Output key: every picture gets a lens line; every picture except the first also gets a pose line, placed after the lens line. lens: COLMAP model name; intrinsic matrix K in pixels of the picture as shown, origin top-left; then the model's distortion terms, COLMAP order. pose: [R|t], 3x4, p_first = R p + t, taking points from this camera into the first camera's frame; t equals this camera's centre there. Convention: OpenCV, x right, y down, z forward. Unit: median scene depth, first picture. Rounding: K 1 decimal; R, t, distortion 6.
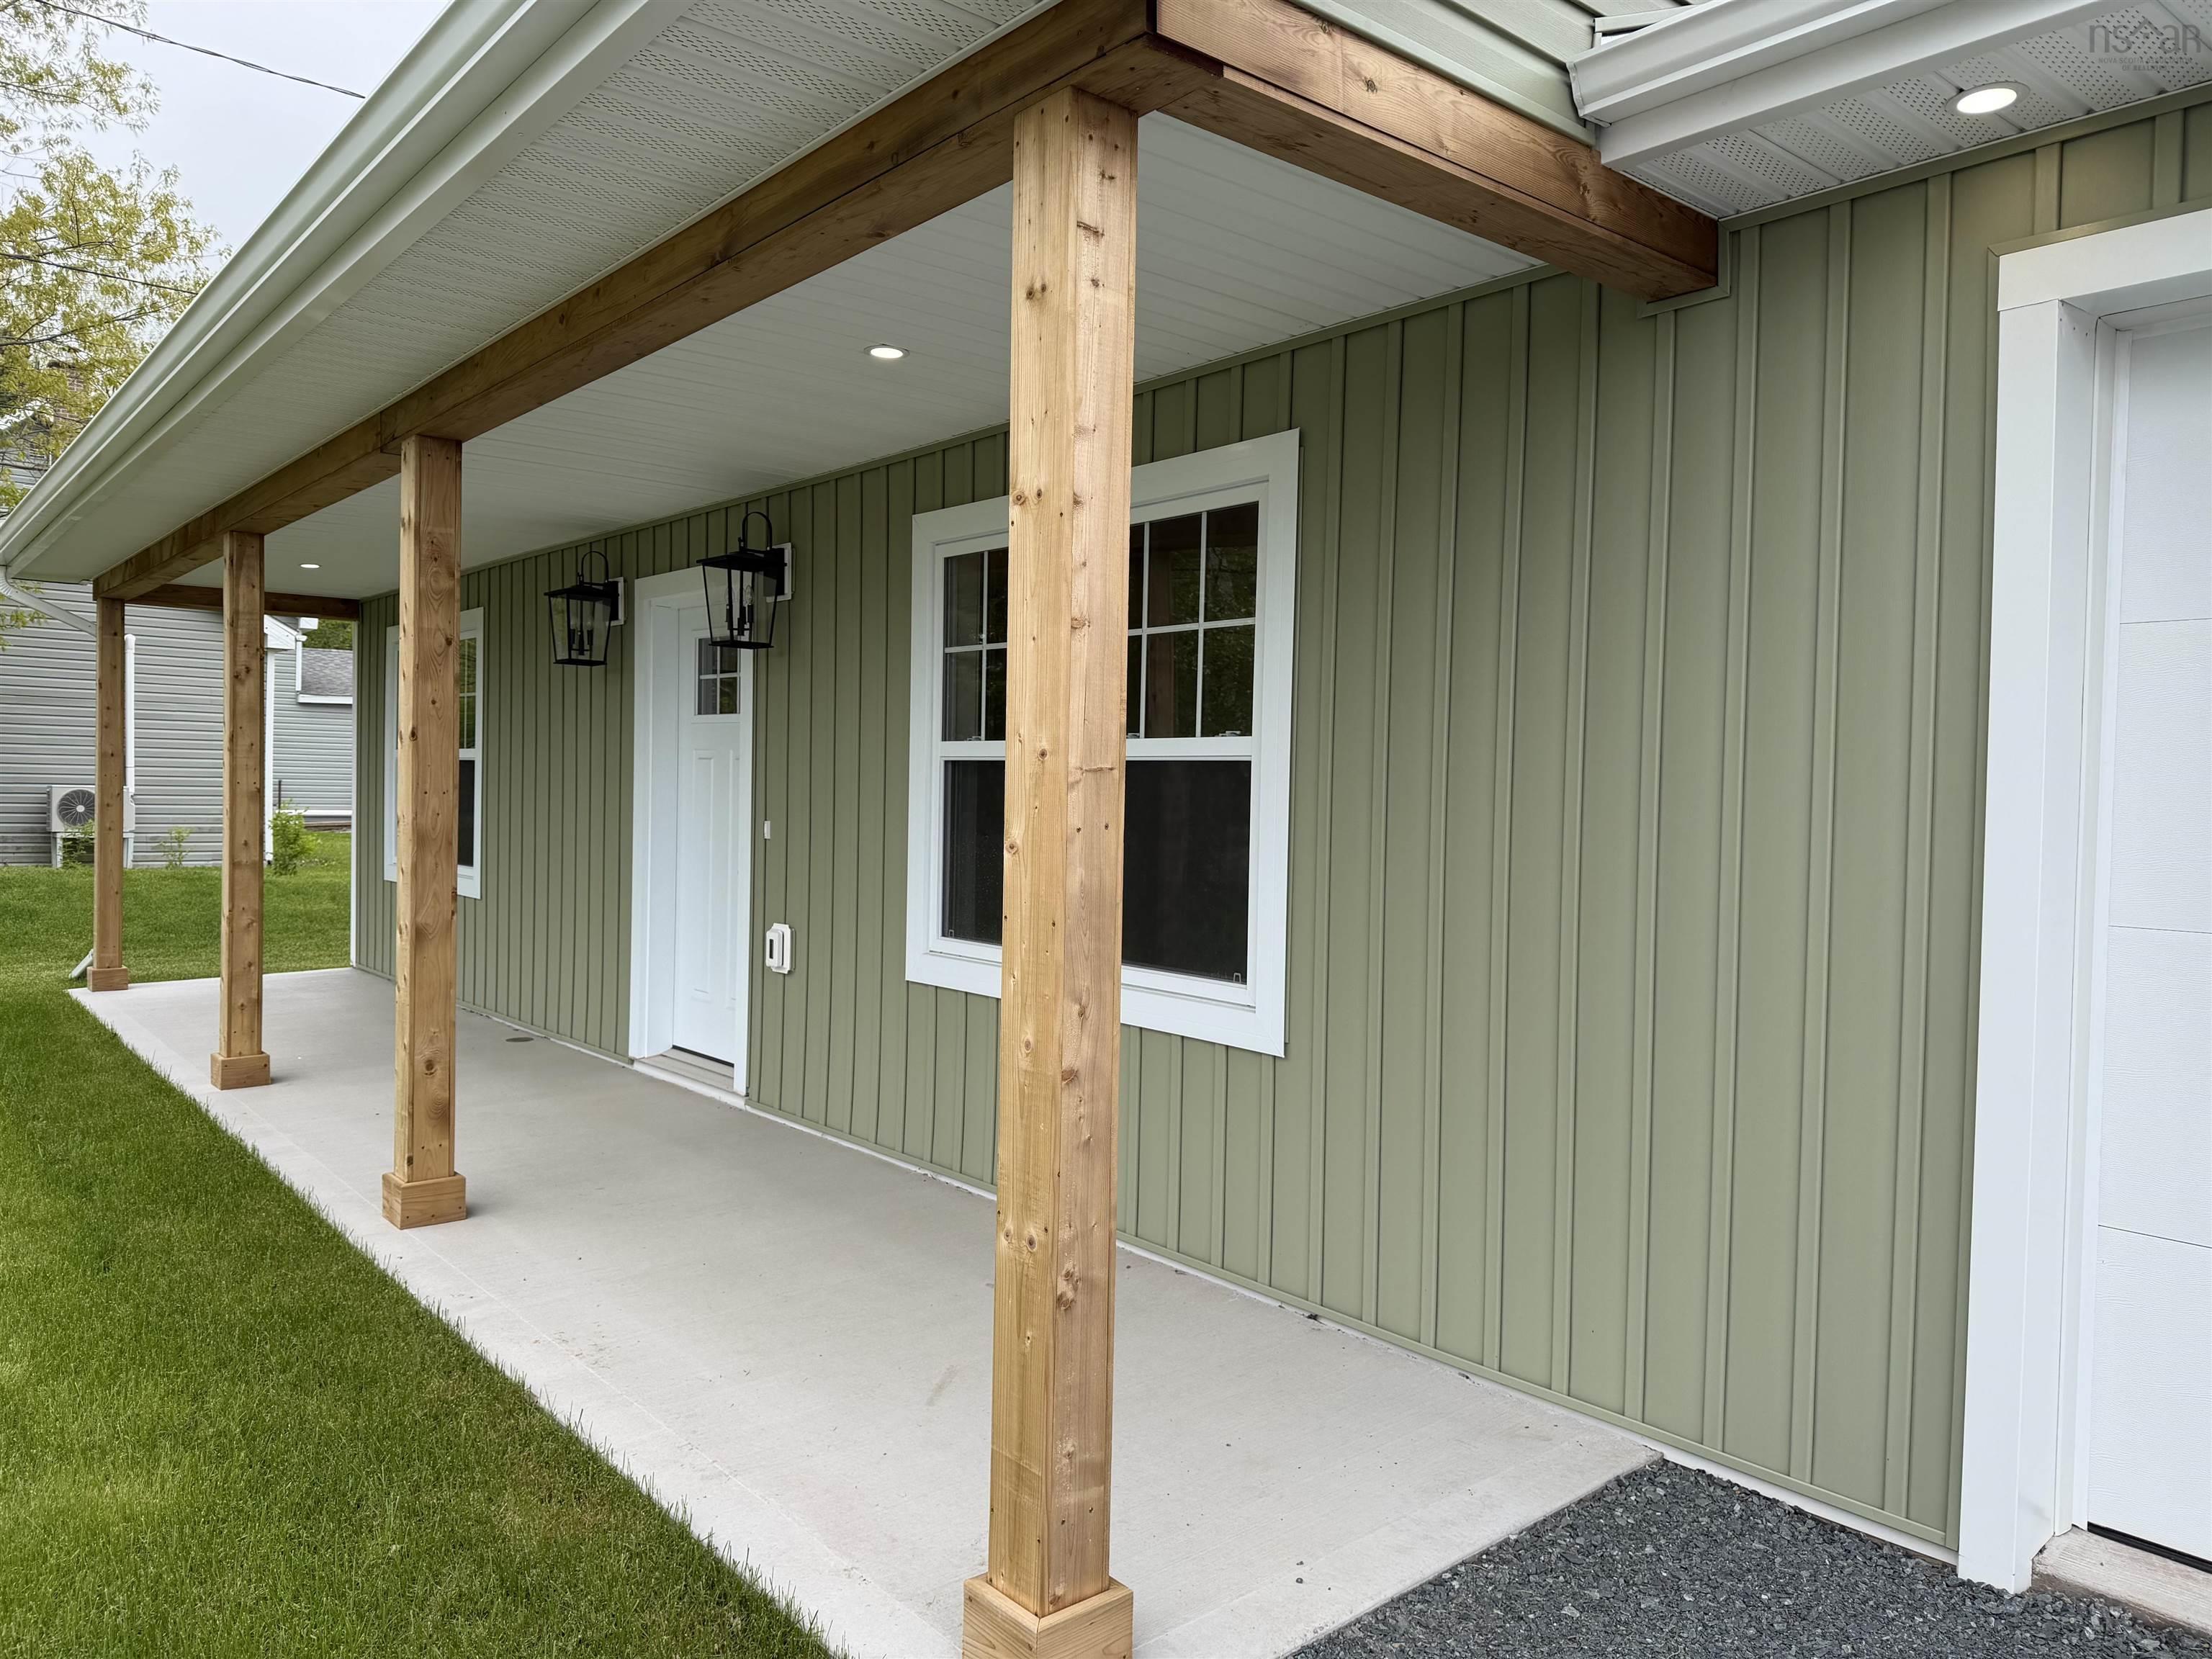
lens RADIAL K [[1566.9, 0, 1109.9], [0, 1566.9, 805.3], [0, 0, 1]] dist [0.146765, -0.145503]
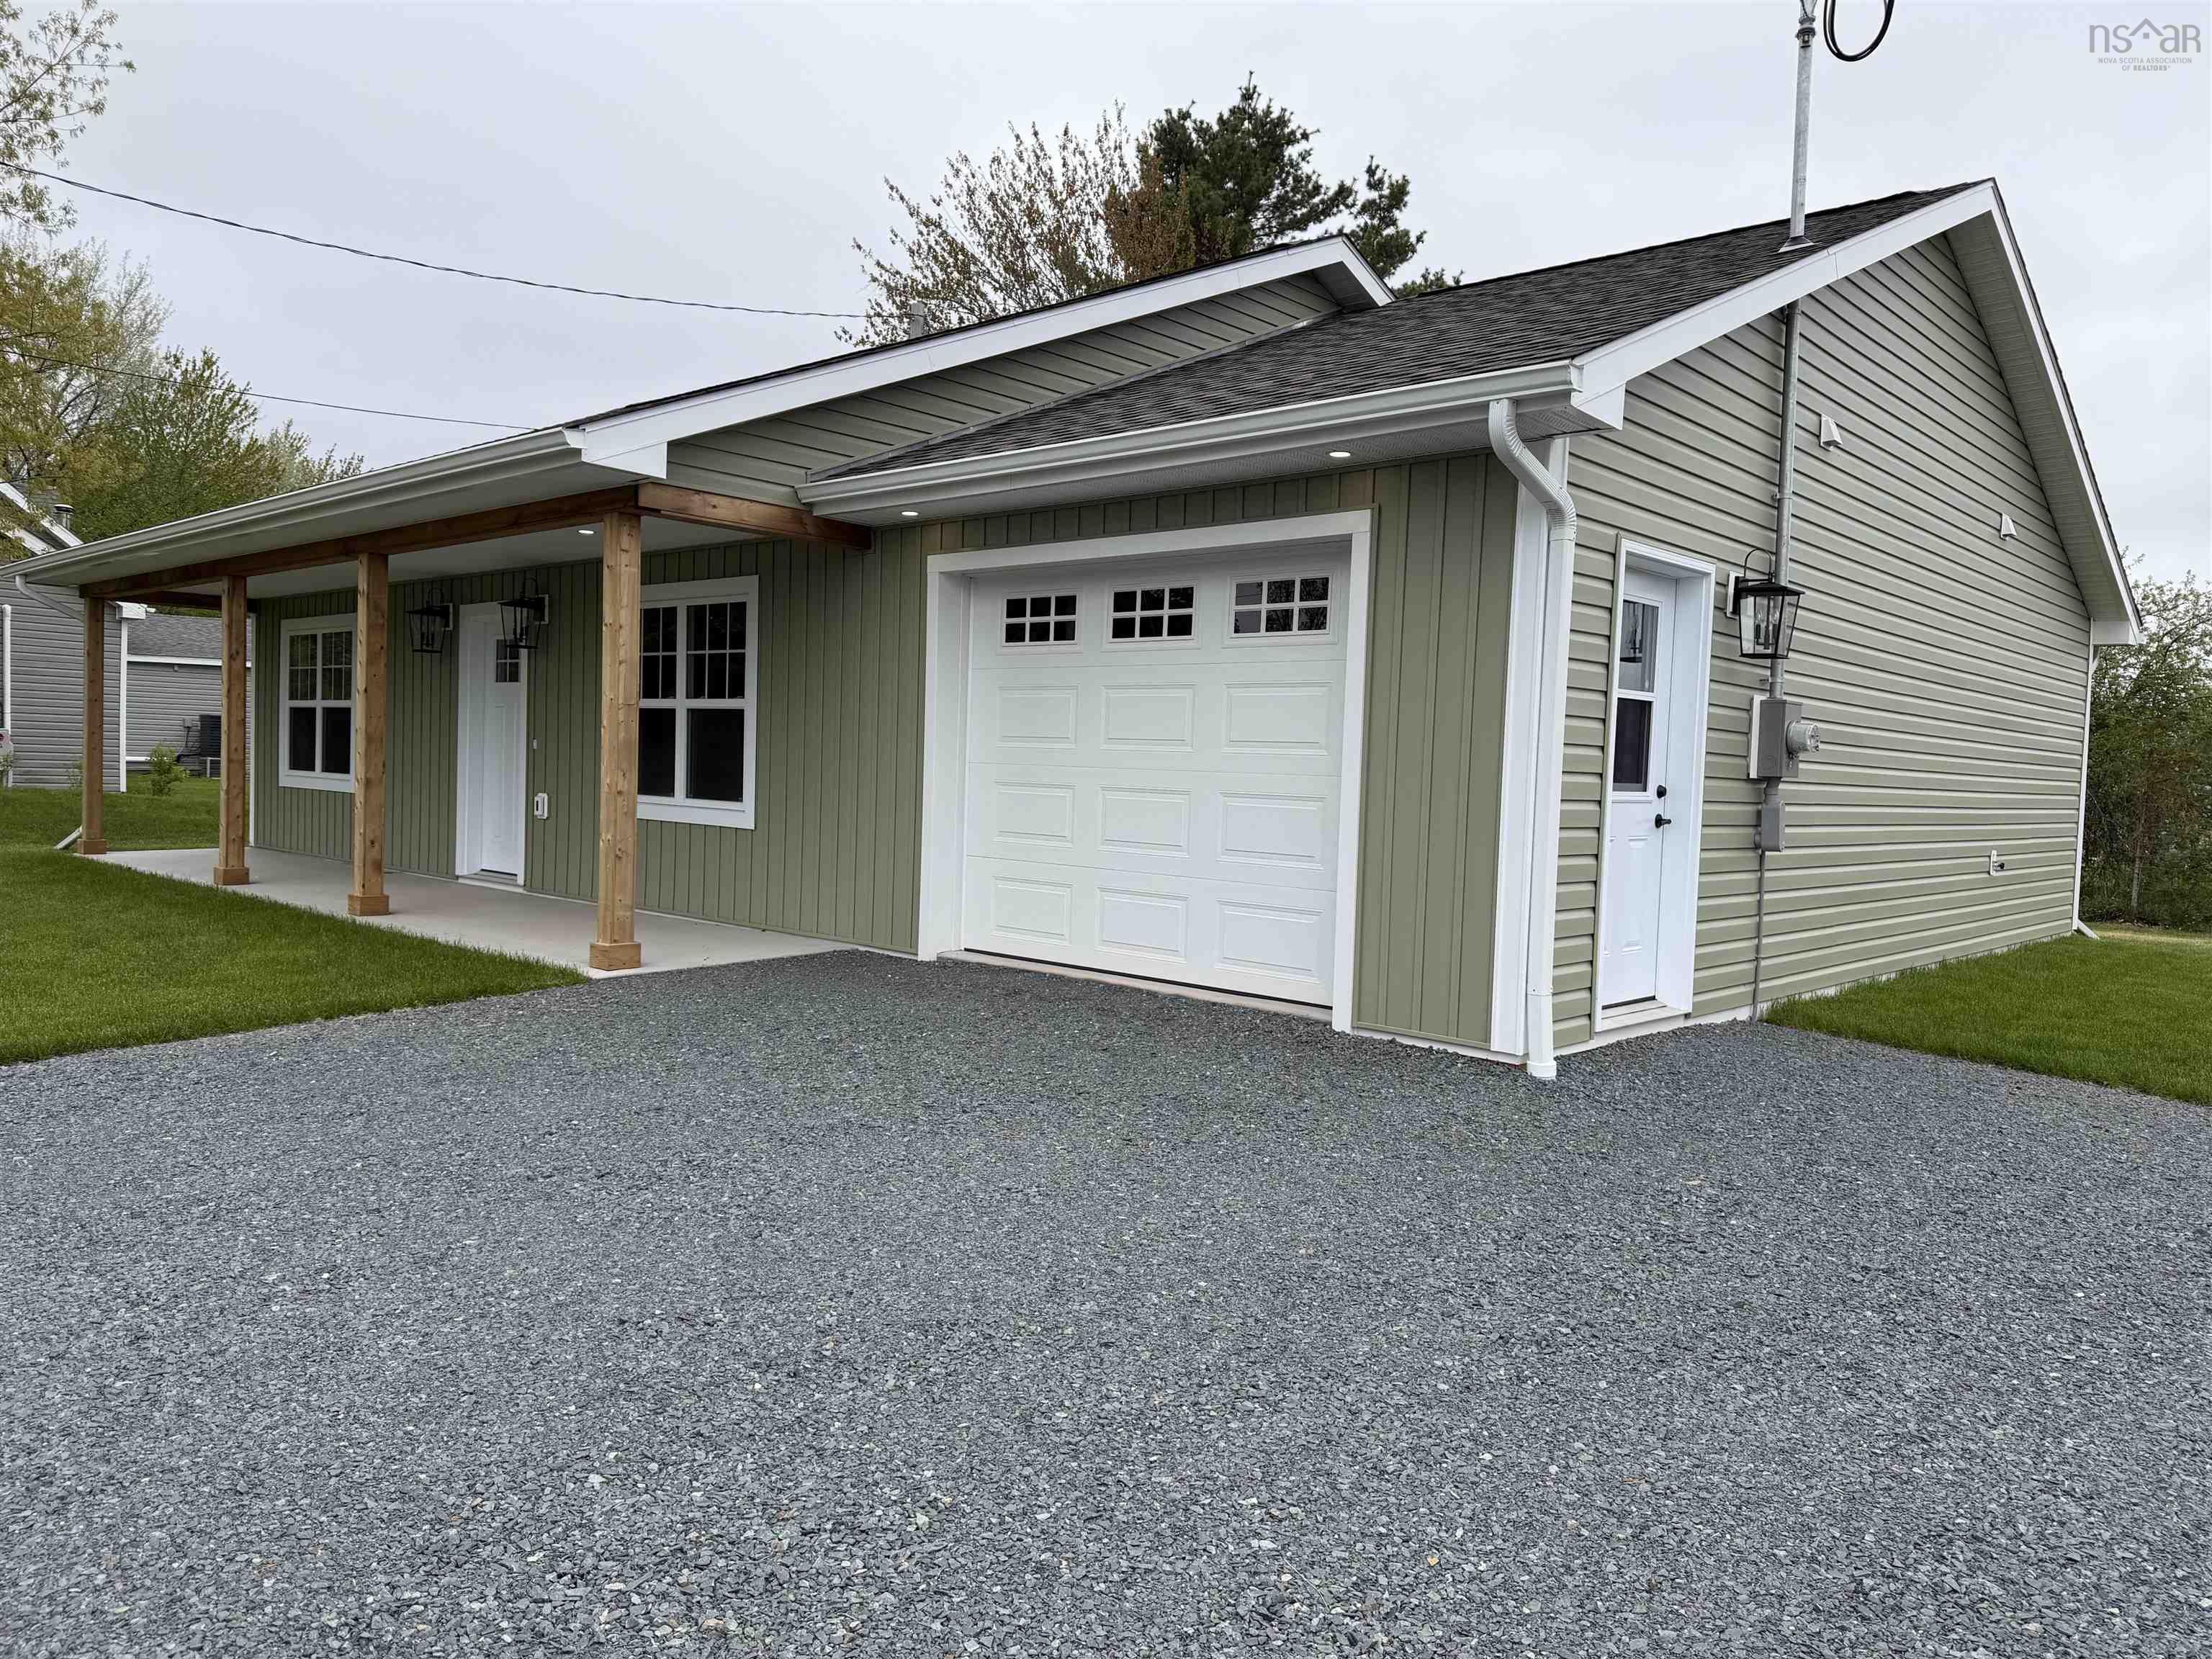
lens RADIAL K [[1565.5, 0, 1106.0], [0, 1565.5, 829.5], [0, 0, 1]] dist [0.096775, -0.147909]
pose [[0.992239, 0.010939, 0.123862, 0.238812], [-0.014867, 0.999414, 0.030835, 0.051048], [-0.123452, -0.032438, 0.991820, -1.014863]]
